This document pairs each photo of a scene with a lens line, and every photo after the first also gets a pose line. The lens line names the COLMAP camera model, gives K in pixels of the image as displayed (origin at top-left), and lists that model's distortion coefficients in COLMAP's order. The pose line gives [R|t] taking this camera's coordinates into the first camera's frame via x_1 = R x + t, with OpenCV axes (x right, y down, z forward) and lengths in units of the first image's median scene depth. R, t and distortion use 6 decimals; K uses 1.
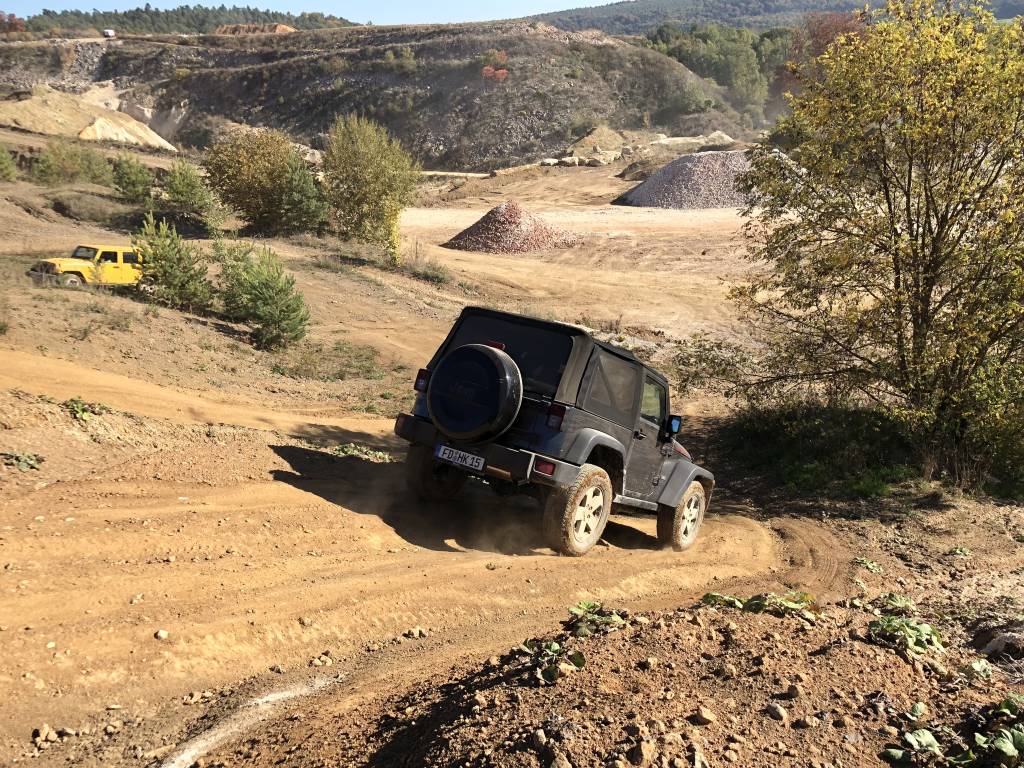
lens RADIAL K [[839.5, 0, 528.3], [0, 839.5, 384.8], [0, 0, 1]] dist [0.013954, -0.000993]
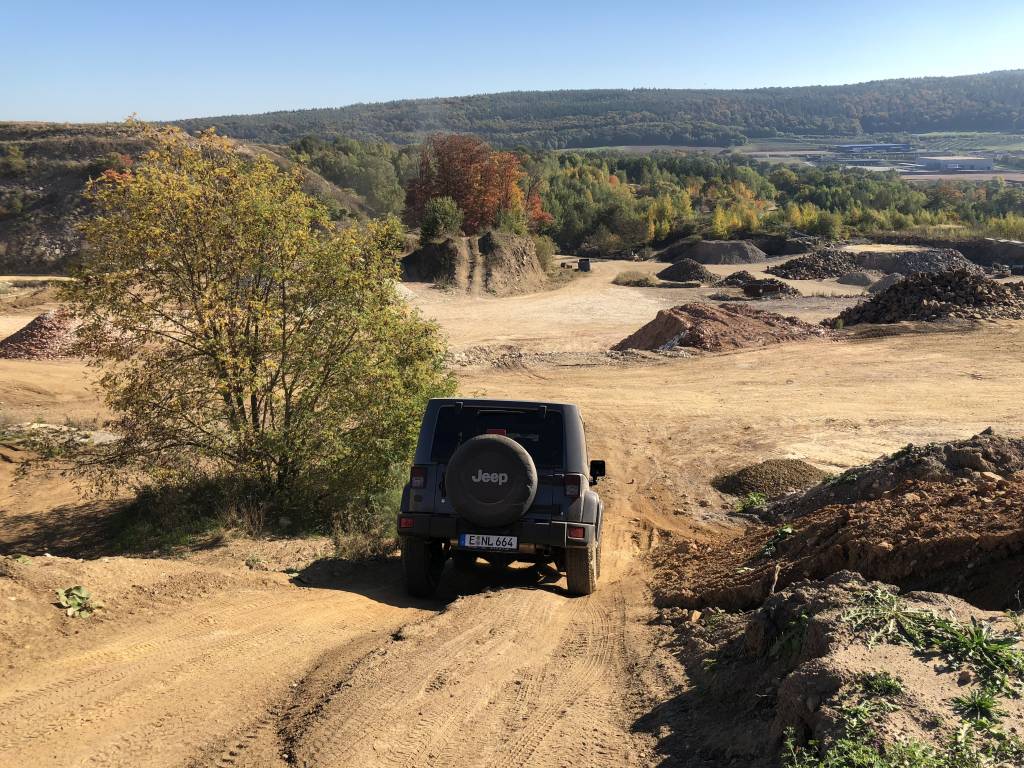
lens RADIAL K [[839.5, 0, 534.3], [0, 839.5, 418.8], [0, 0, 1]] dist [0.013954, -0.000993]
pose [[0.941510, -0.062090, 0.331215, 0.331153], [0.087801, 0.994130, -0.063222, 0.045438], [-0.325346, 0.088605, 0.941435, -0.198080]]
